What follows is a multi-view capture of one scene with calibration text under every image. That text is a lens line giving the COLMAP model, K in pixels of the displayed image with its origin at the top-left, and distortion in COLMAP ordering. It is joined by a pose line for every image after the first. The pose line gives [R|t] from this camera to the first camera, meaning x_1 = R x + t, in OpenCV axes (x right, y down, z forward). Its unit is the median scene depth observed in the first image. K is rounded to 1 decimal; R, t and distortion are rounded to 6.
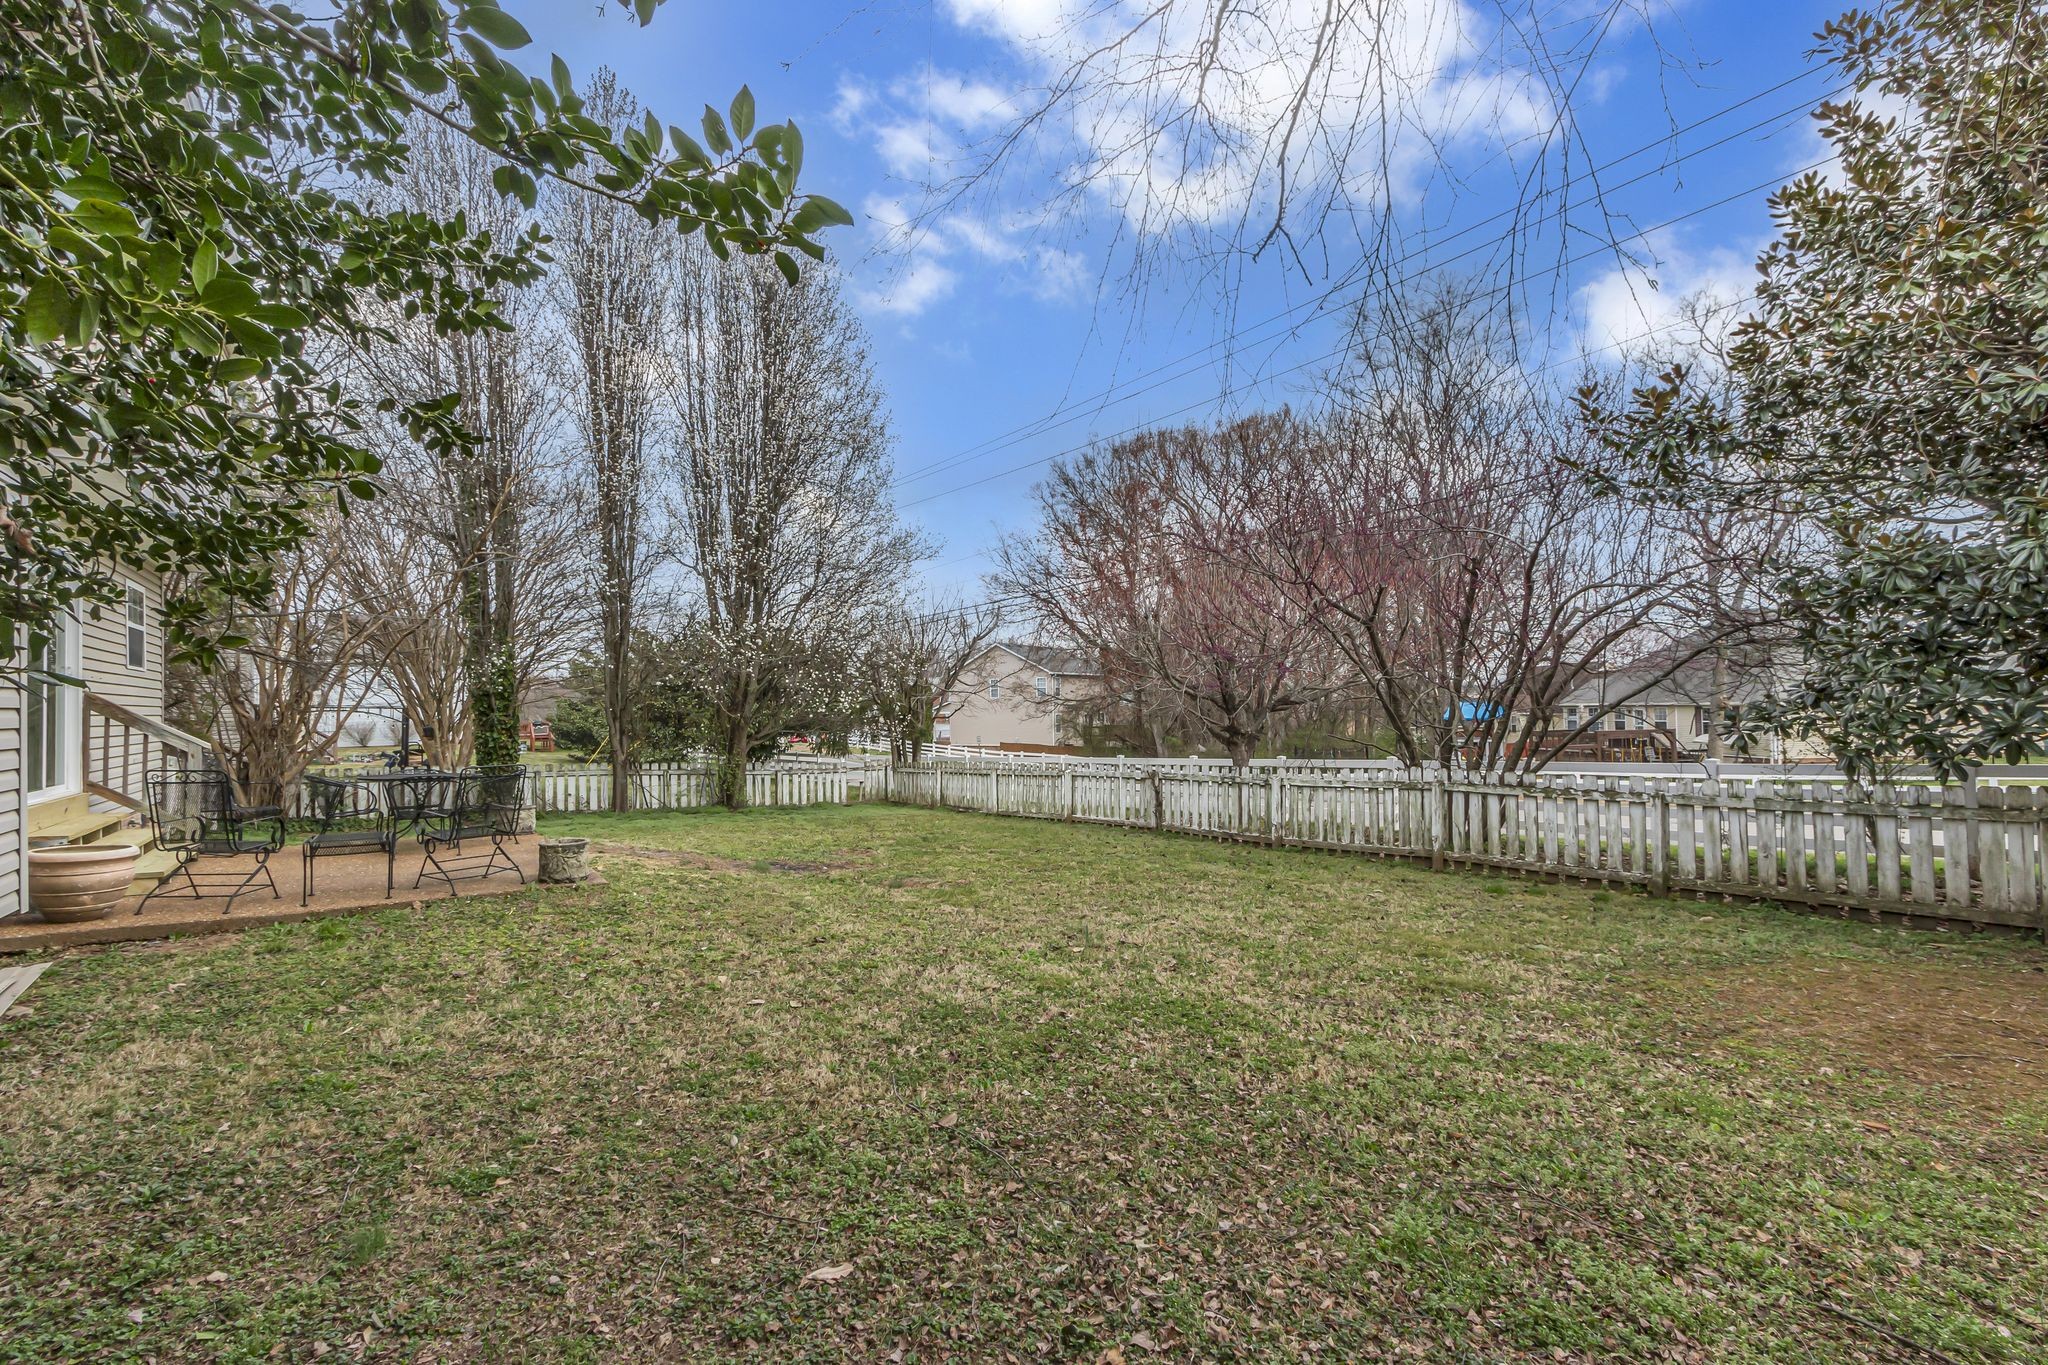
lens RADIAL K [[893.1, 0, 1024.0], [0, 893.1, 682.5], [0, 0, 1]] dist [-0.000240, 0.000030]
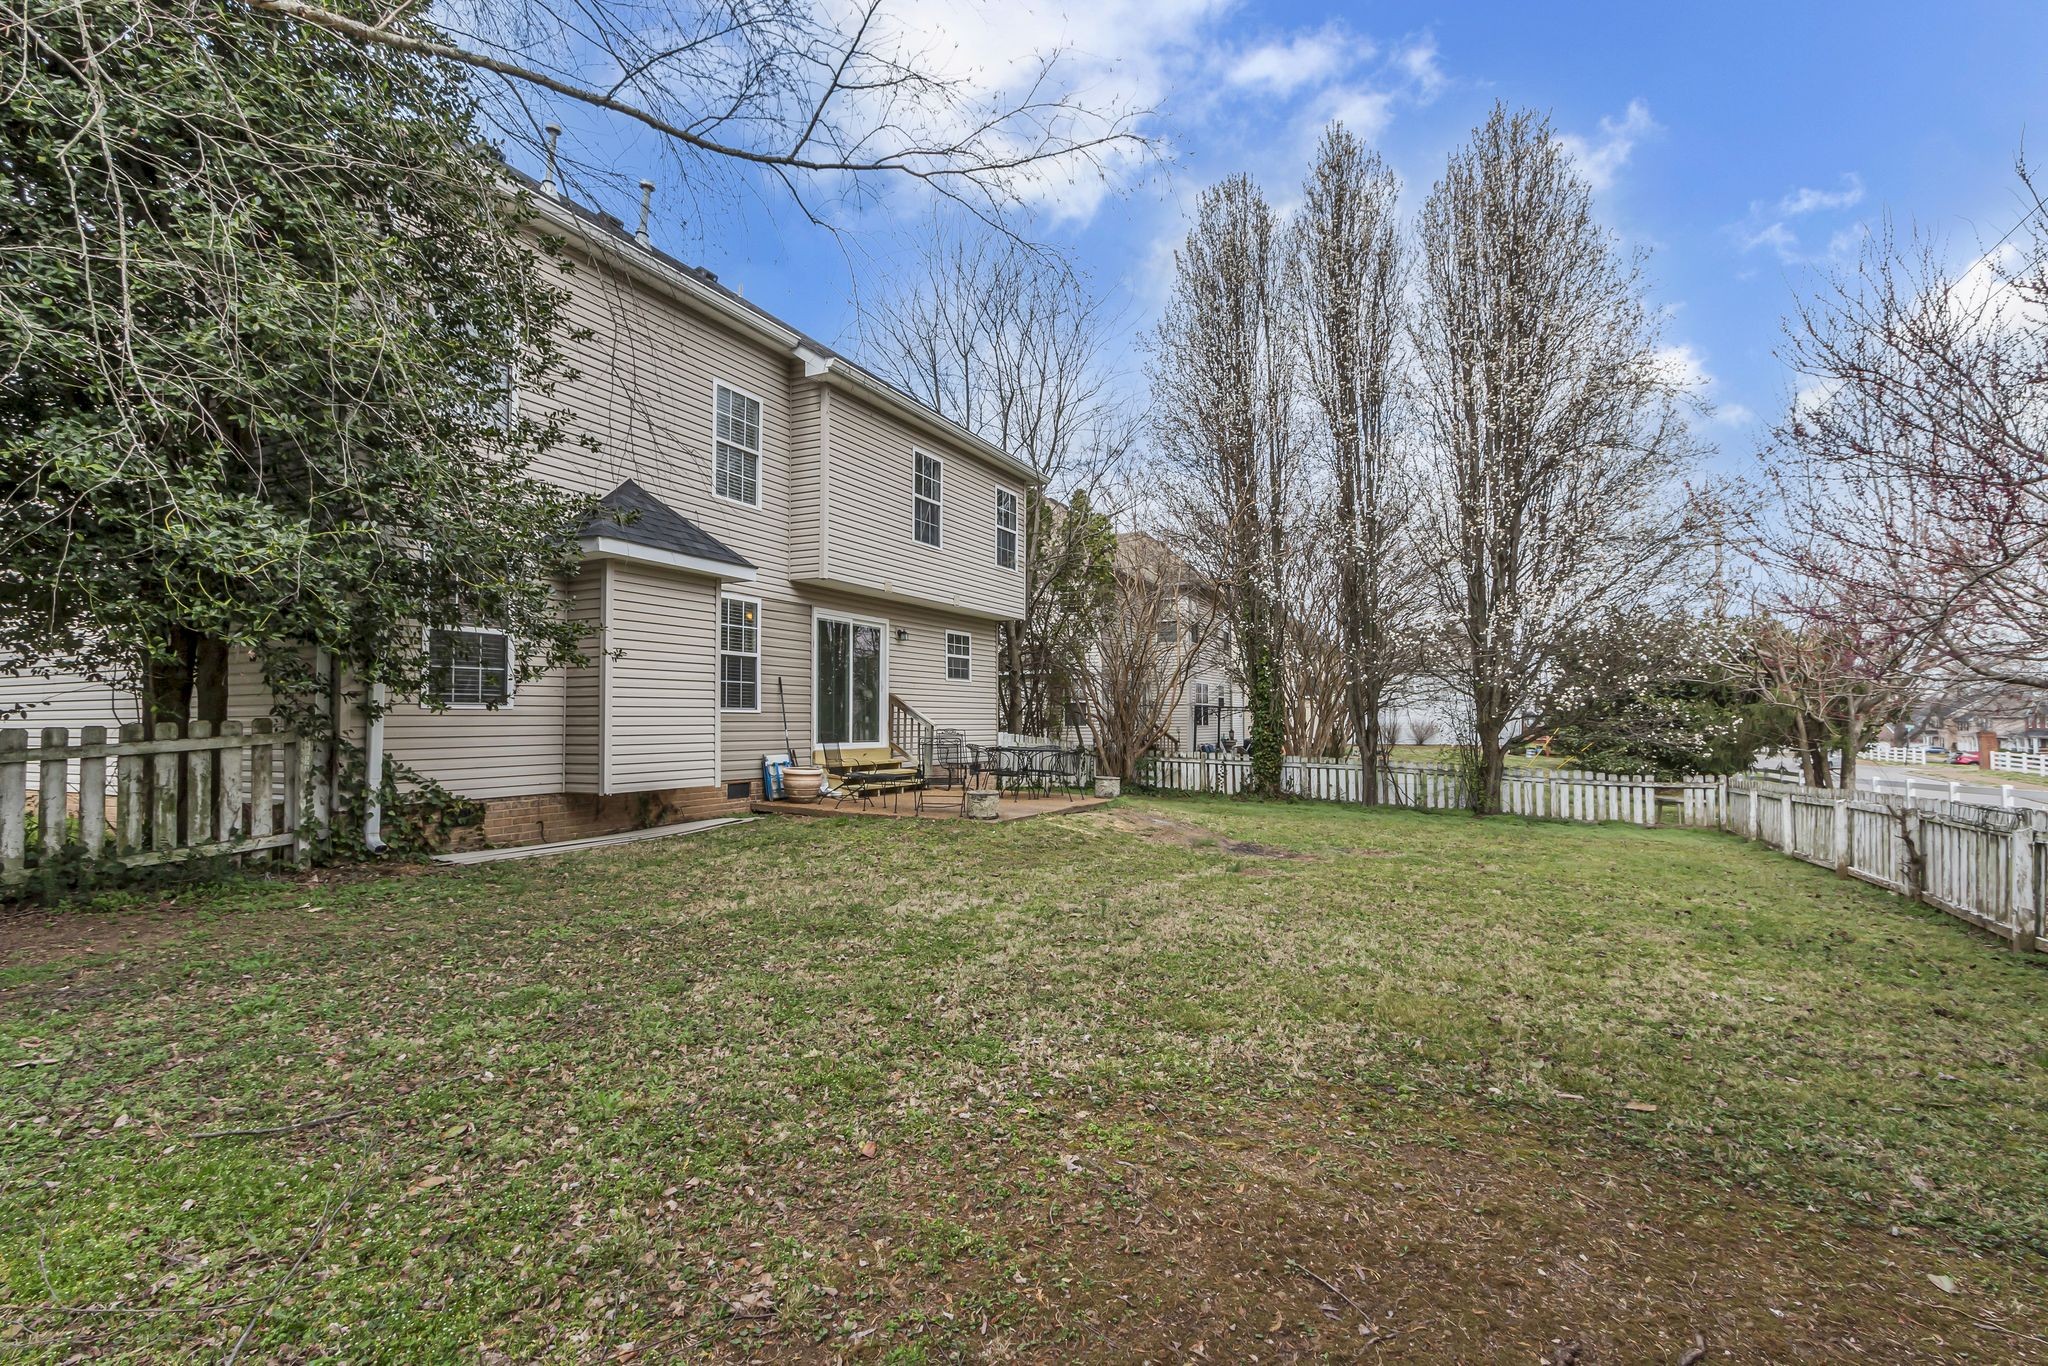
lens RADIAL K [[947.4, 0, 1024.0], [0, 947.4, 683.0], [0, 0, 1]] dist [-0.000954, -0.000177]
pose [[0.482943, -0.020480, -0.875413, 0.325422], [0.021370, 0.999704, -0.011598, 0.006197], [0.875391, -0.013107, 0.483237, 0.114395]]
